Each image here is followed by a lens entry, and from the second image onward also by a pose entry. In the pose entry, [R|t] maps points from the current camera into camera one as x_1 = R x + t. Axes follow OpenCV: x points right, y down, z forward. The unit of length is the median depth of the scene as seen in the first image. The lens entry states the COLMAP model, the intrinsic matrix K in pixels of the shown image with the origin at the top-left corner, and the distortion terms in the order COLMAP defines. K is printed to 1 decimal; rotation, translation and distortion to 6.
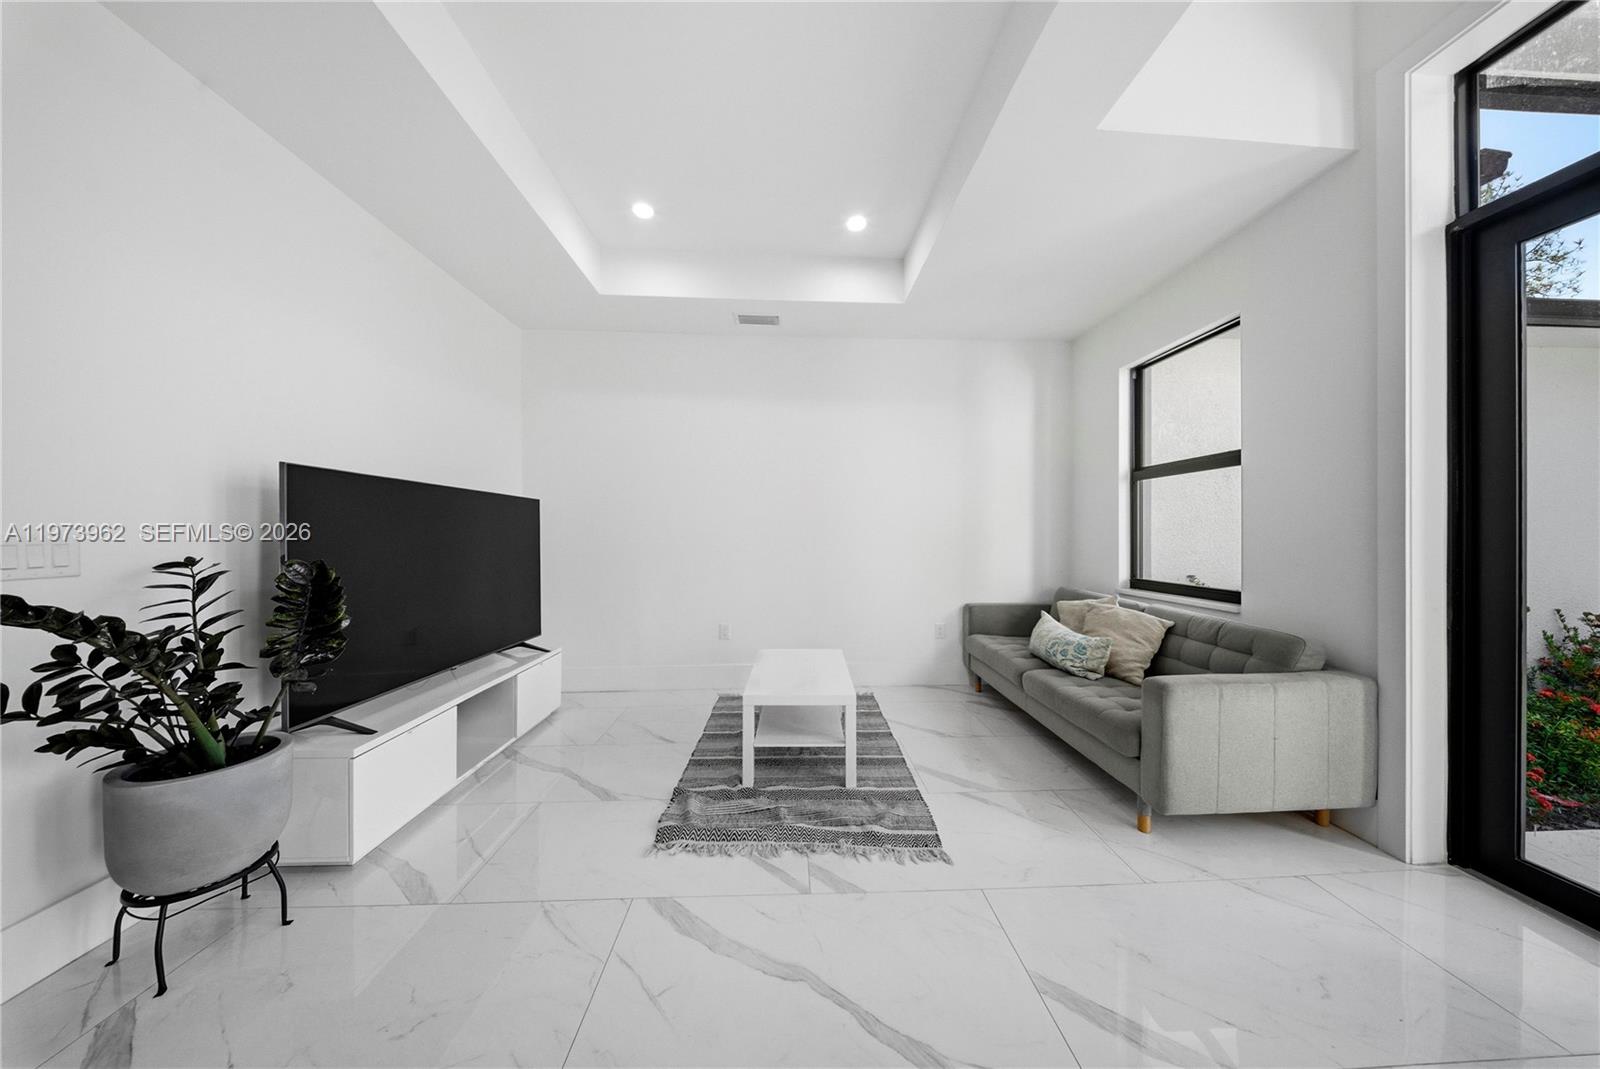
lens RADIAL K [[478.3, 0, 807.8], [0, 478.3, 534.4], [0, 0, 1]] dist [-0.004748, -0.000248]
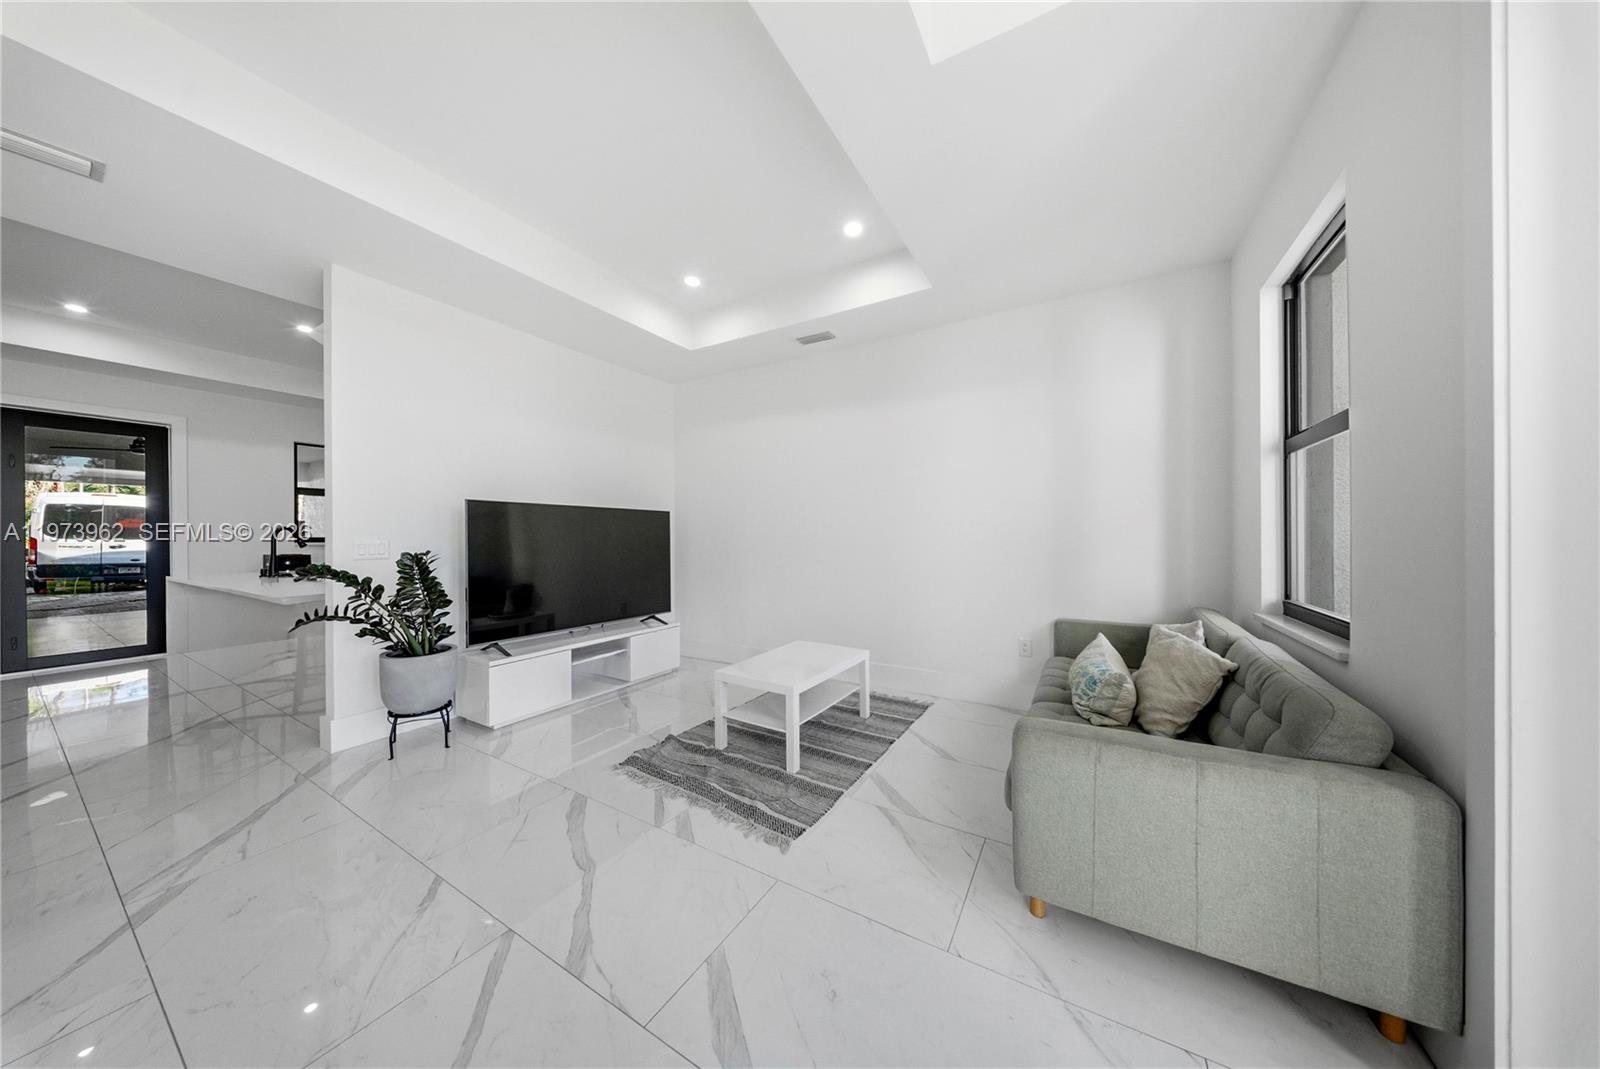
lens RADIAL K [[478.3, 0, 812.0], [0, 478.3, 536.0], [0, 0, 1]] dist [-0.004748, -0.000248]
pose [[0.841756, -0.004947, -0.539835, 0.725251], [0.006107, 0.999981, 0.000360, -0.001839], [0.539823, -0.003600, 0.841771, 0.124909]]
